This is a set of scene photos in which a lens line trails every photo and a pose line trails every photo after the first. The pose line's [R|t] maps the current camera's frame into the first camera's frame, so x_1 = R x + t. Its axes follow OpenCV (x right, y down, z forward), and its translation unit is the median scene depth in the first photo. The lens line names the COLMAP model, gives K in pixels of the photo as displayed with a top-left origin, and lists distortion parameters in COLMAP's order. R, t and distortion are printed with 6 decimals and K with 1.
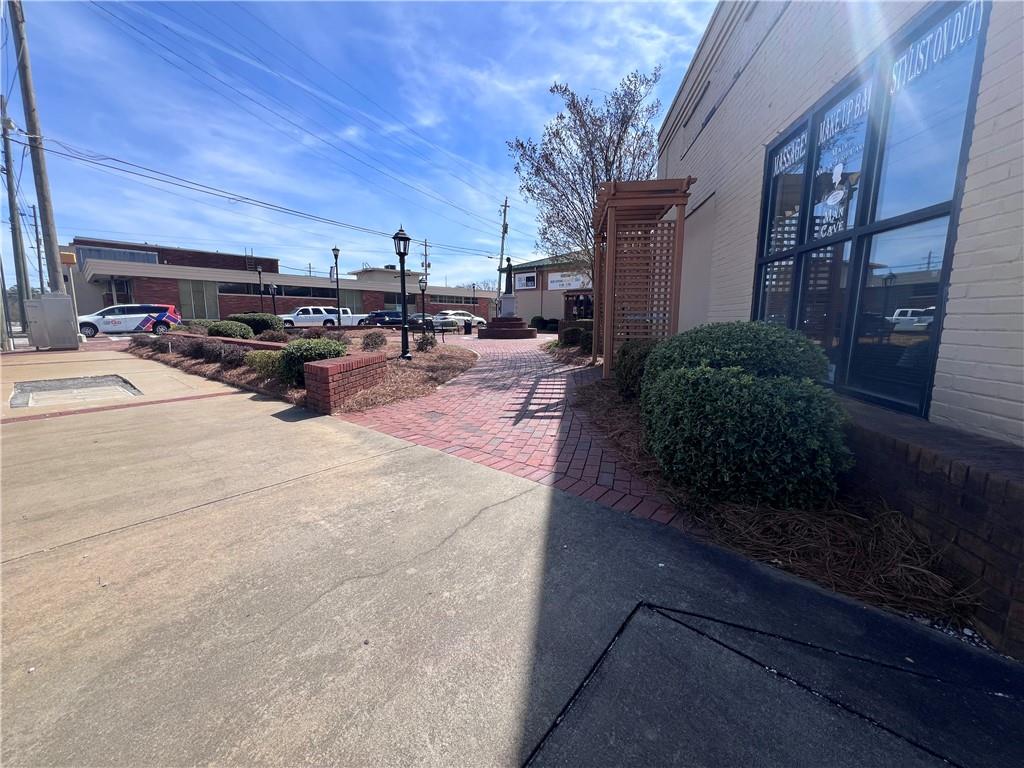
lens RADIAL K [[410.9, 0, 508.7], [0, 410.9, 382.5], [0, 0, 1]] dist [-0.000536, -0.000048]
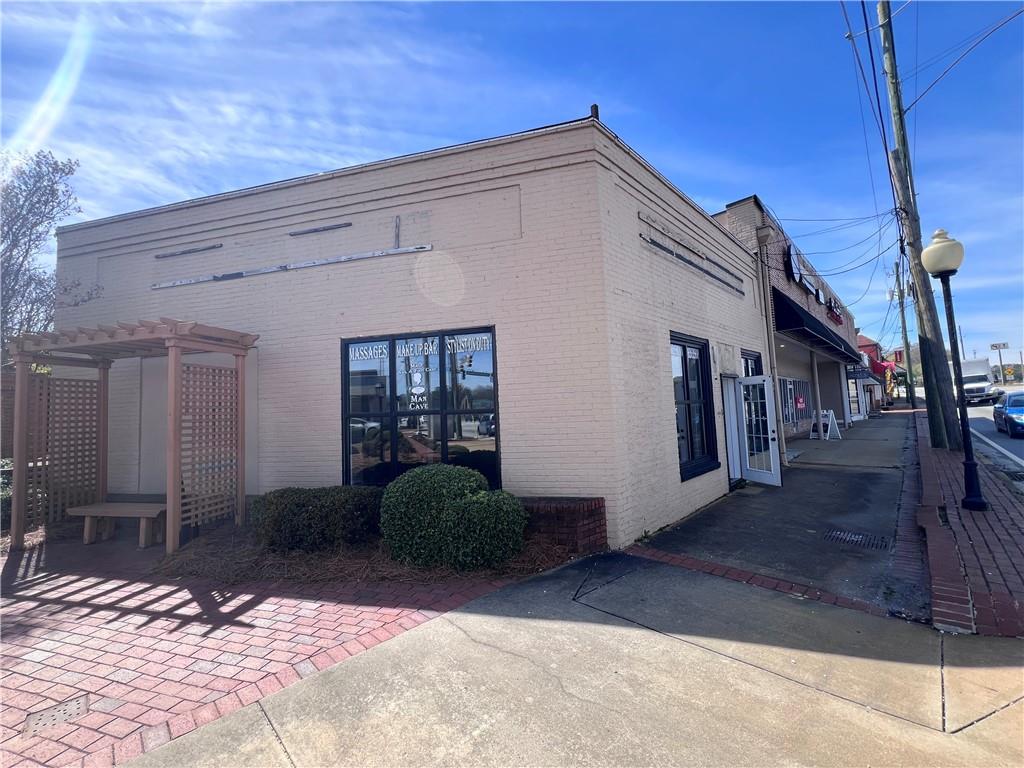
lens RADIAL K [[404.9, 0, 508.9], [0, 404.9, 381.7], [0, 0, 1]] dist [-0.002105, -0.000120]
pose [[0.095135, 0.058131, 0.993766, -1.192580], [0.198632, 0.977110, -0.076172, -0.325546], [-0.975446, 0.204640, 0.081410, 0.541504]]
